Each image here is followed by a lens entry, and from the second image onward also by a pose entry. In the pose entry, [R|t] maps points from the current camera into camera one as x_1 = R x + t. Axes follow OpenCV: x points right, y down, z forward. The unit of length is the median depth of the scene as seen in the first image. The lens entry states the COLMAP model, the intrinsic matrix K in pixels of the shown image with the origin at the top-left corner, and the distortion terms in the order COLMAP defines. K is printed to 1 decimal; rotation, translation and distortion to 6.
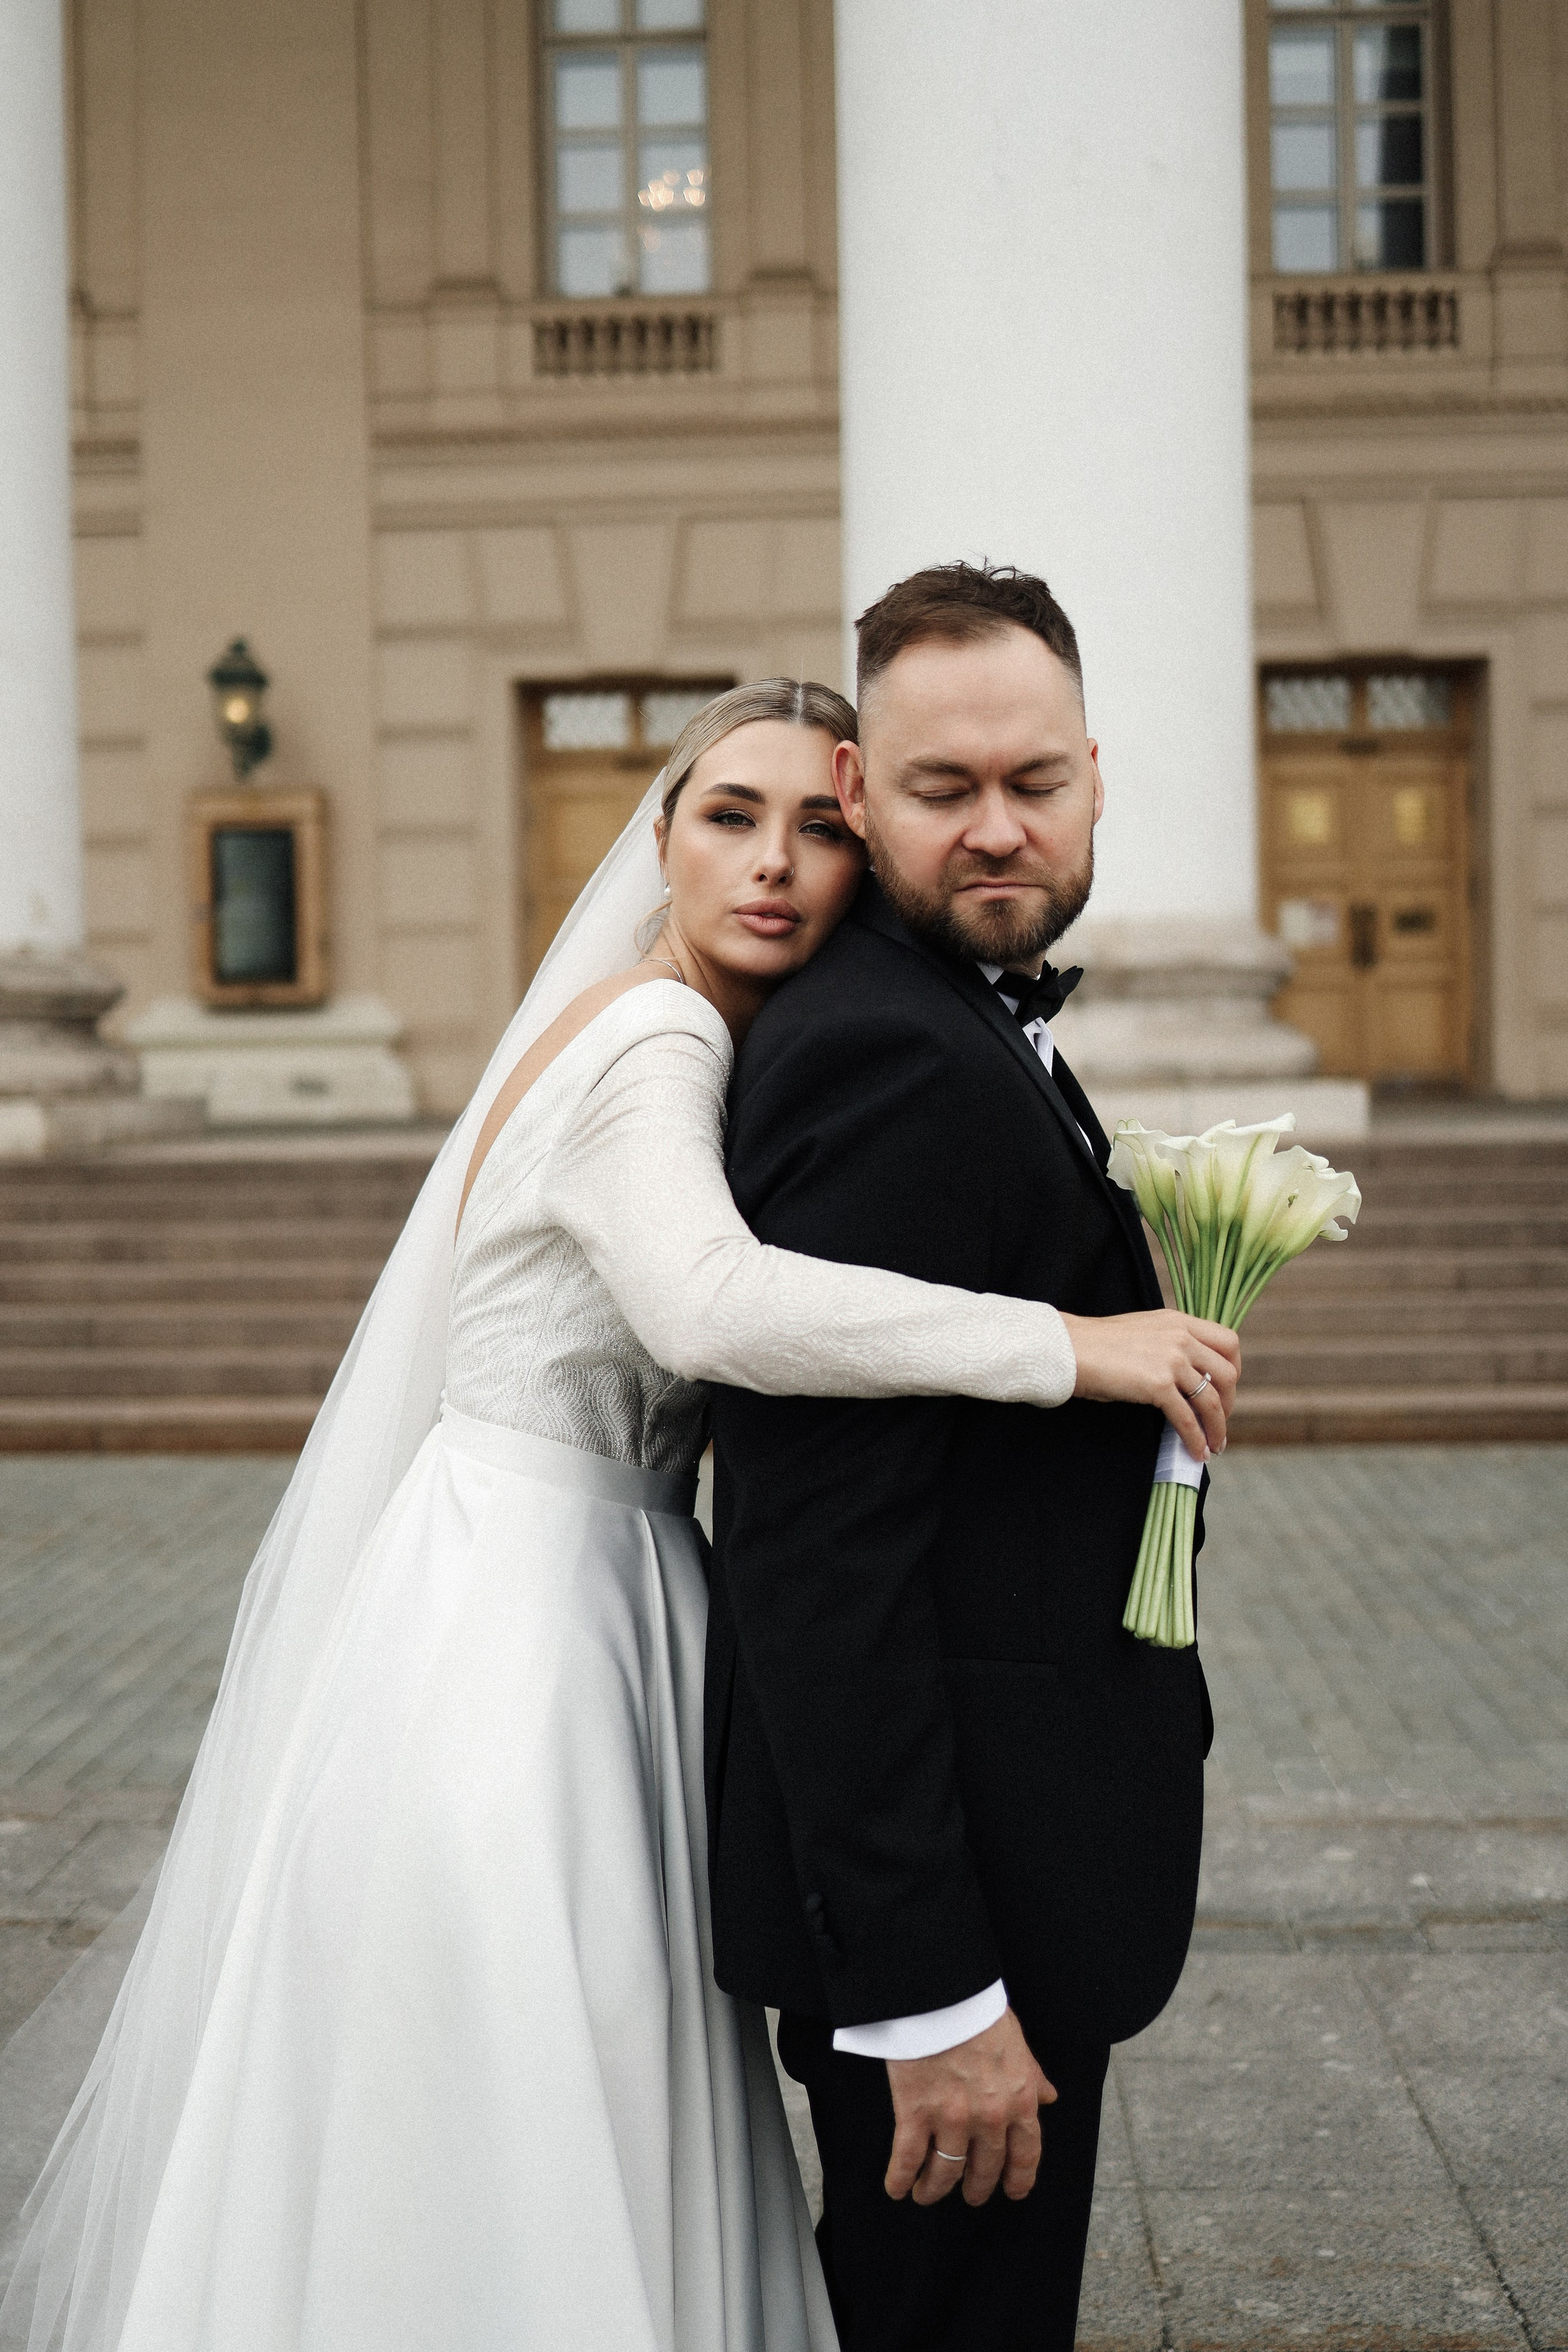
lens RADIAL K [[2533.9, 0, 784.0], [0, 2533.9, 1176.0], [0, 0, 1]] dist [-0.059359, 0.028483]
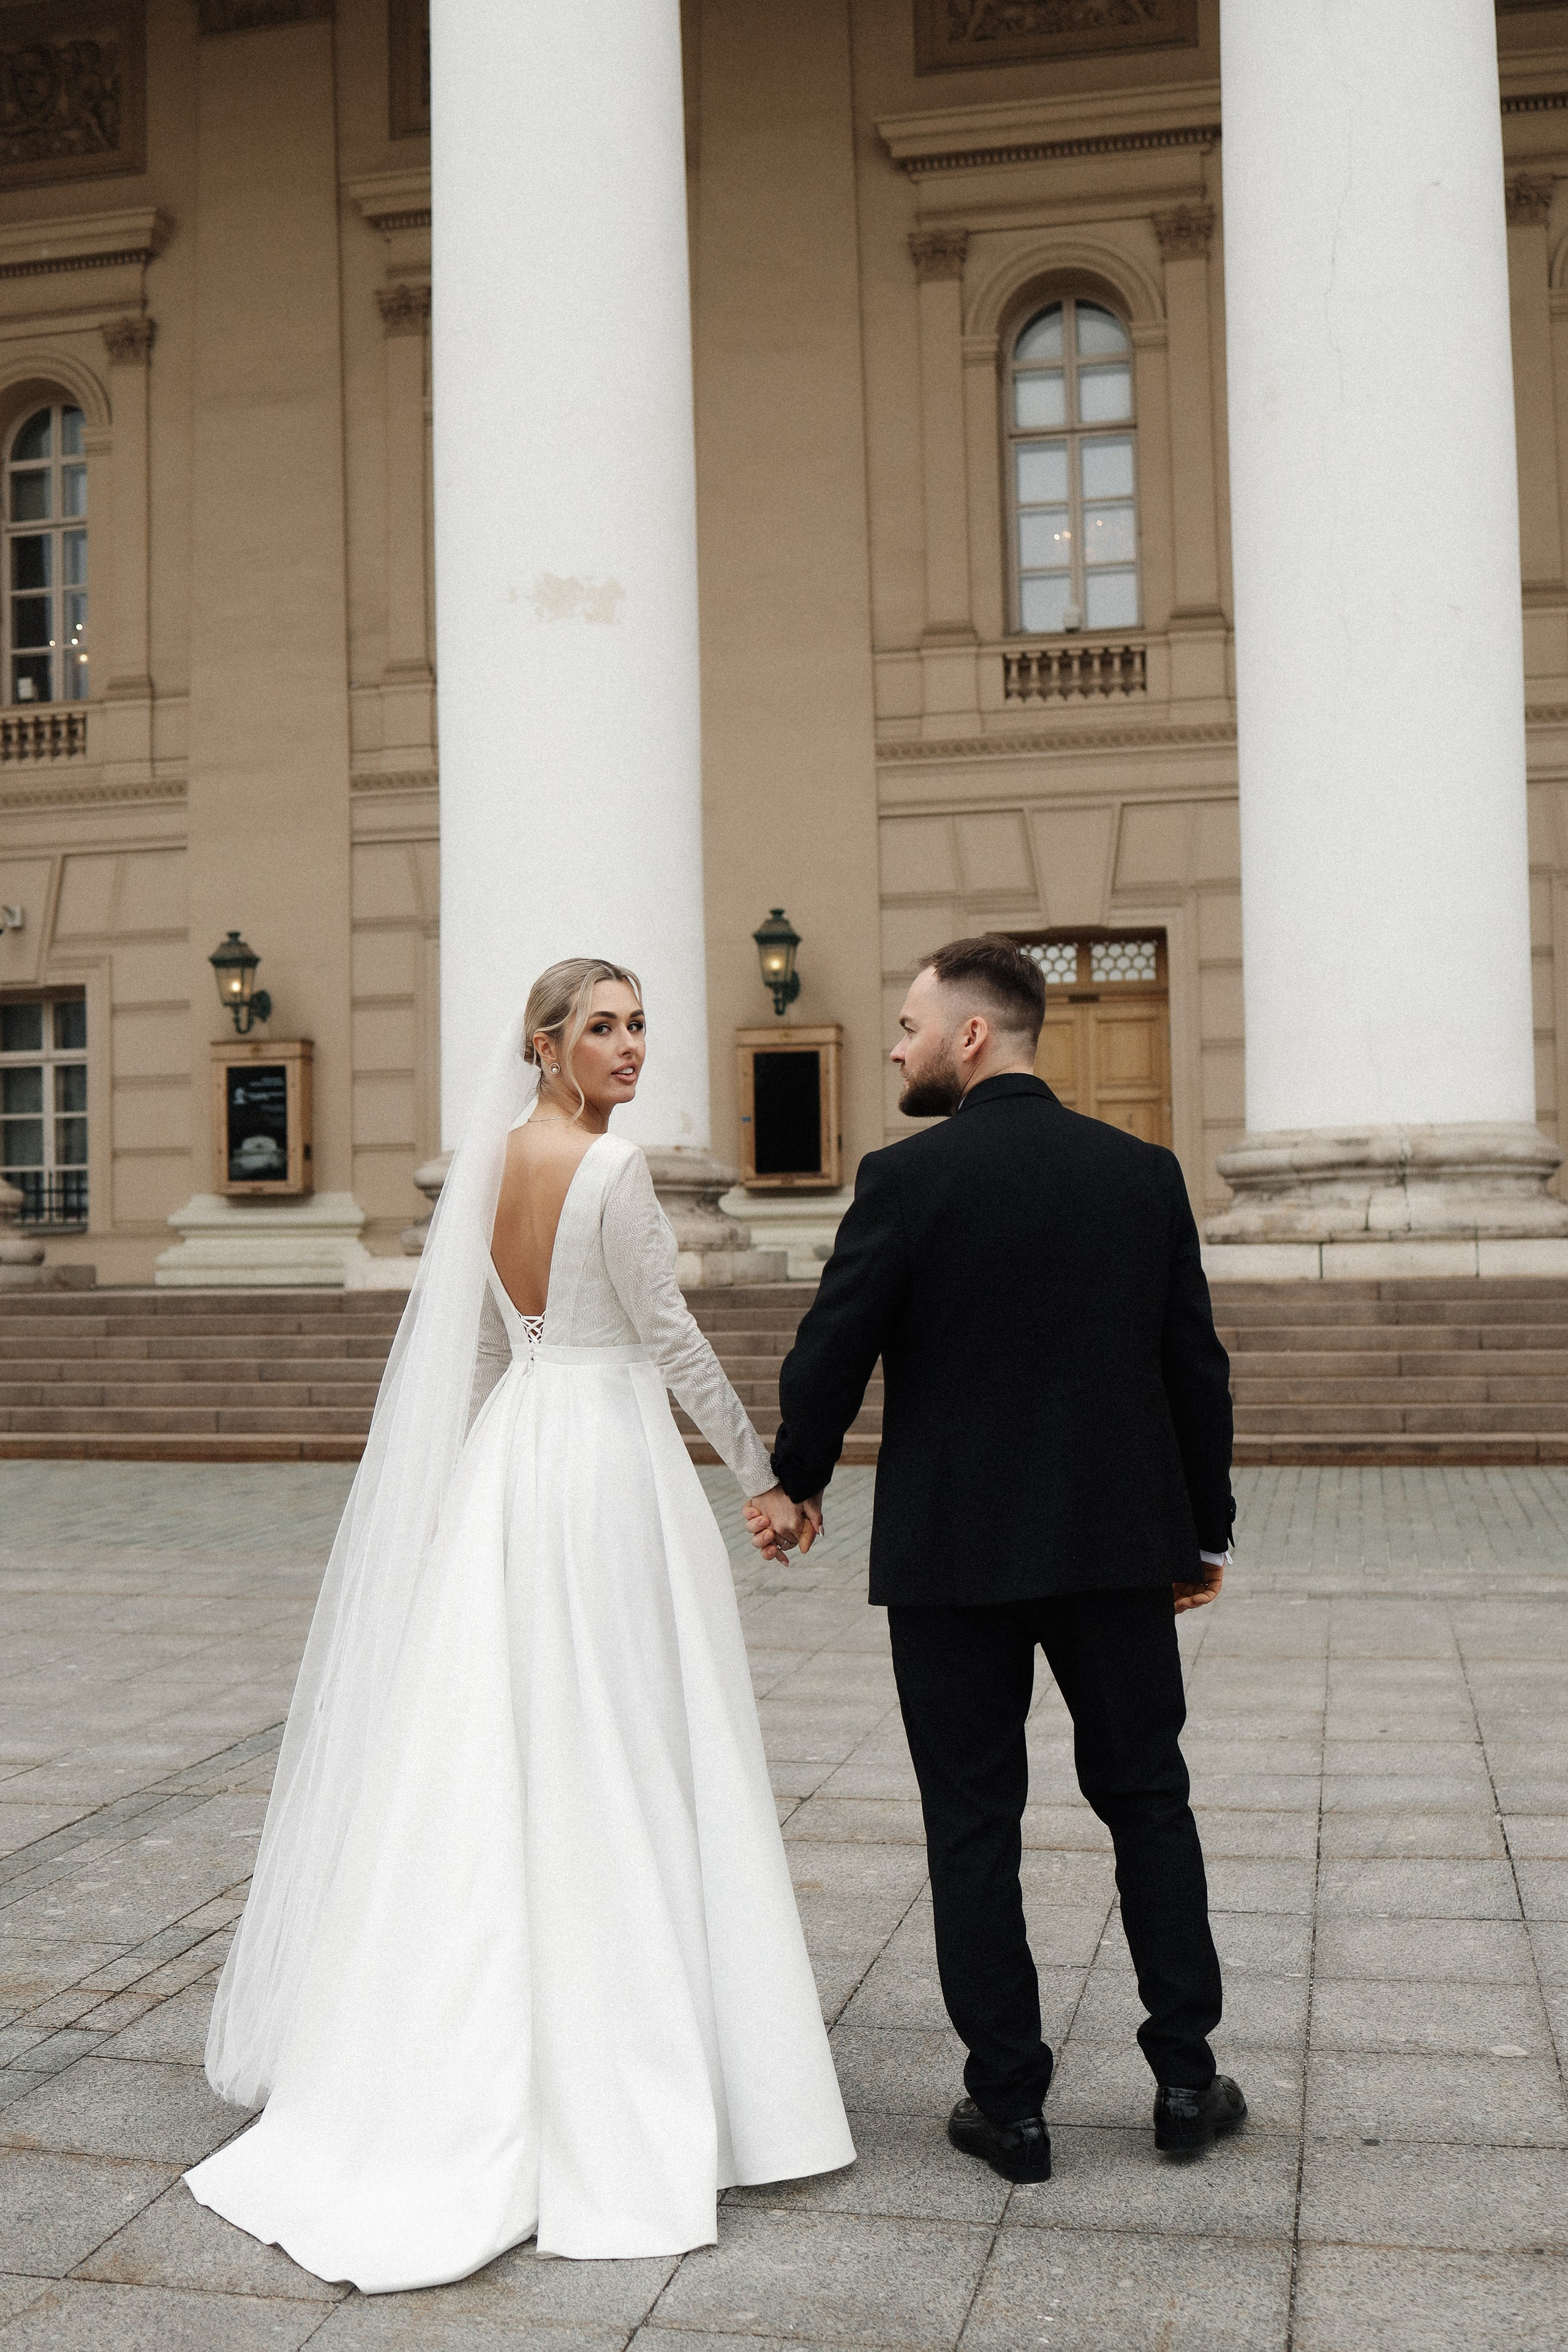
lens RADIAL K [[2570.5, 0, 784.0], [0, 2570.5, 1176.0], [0, 0, 1]] dist [-0.093145, 0.095021]
pose [[0.986374, -0.004468, -0.164460, 0.004253], [-0.007977, 0.997156, -0.074935, 0.022774], [0.164327, 0.075226, 0.983533, -0.282239]]
